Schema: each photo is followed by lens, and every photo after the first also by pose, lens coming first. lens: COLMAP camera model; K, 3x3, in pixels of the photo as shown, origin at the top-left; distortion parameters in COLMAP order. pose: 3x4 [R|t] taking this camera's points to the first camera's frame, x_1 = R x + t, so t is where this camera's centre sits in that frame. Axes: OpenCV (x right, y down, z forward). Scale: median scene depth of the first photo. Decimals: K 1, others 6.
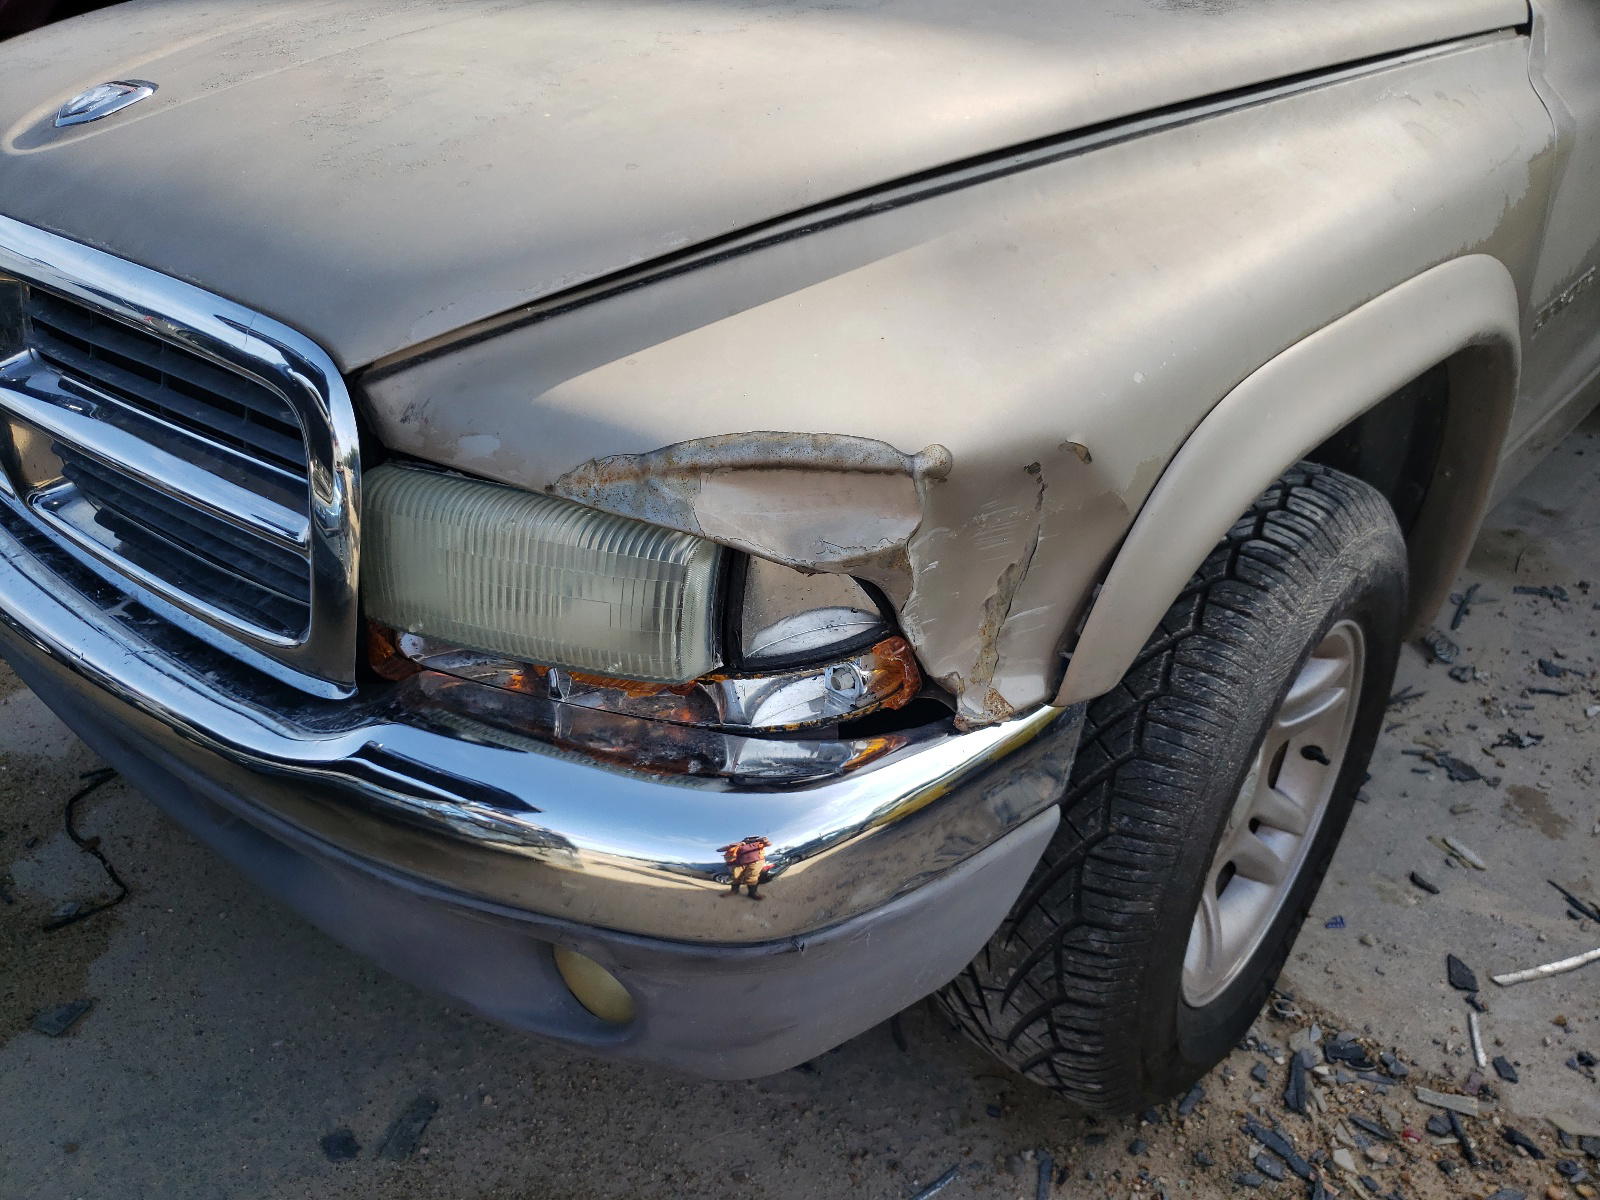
lens RADIAL K [[1220.9, 0, 800.0], [0, 1220.9, 600.0], [0, 0, 1]] dist [0.005357, -0.066377]
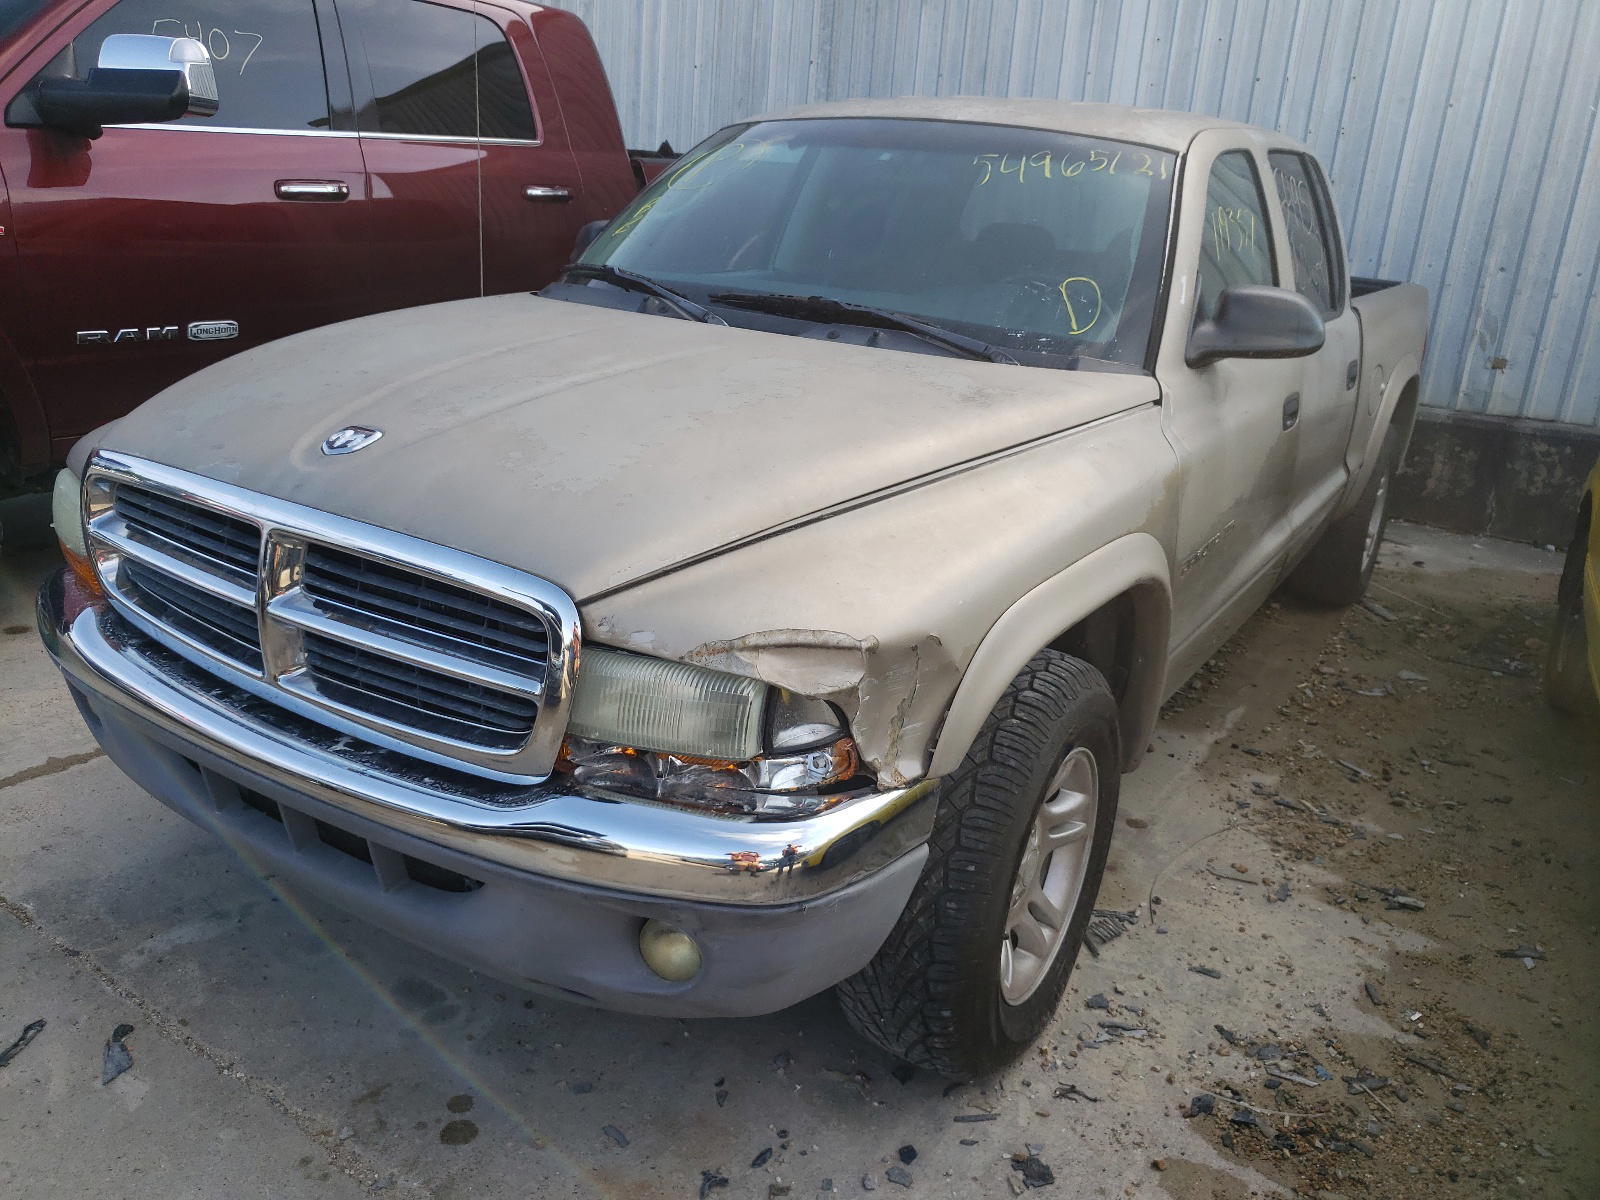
lens RADIAL K [[1241.5, 0, 800.0], [0, 1241.5, 600.0], [0, 0, 1]] dist [0.005206, -0.003114]
pose [[0.984133, -0.002331, 0.177419, -0.329694], [0.035279, 0.982520, -0.182782, 0.167201], [-0.173891, 0.186141, 0.967013, -0.874019]]
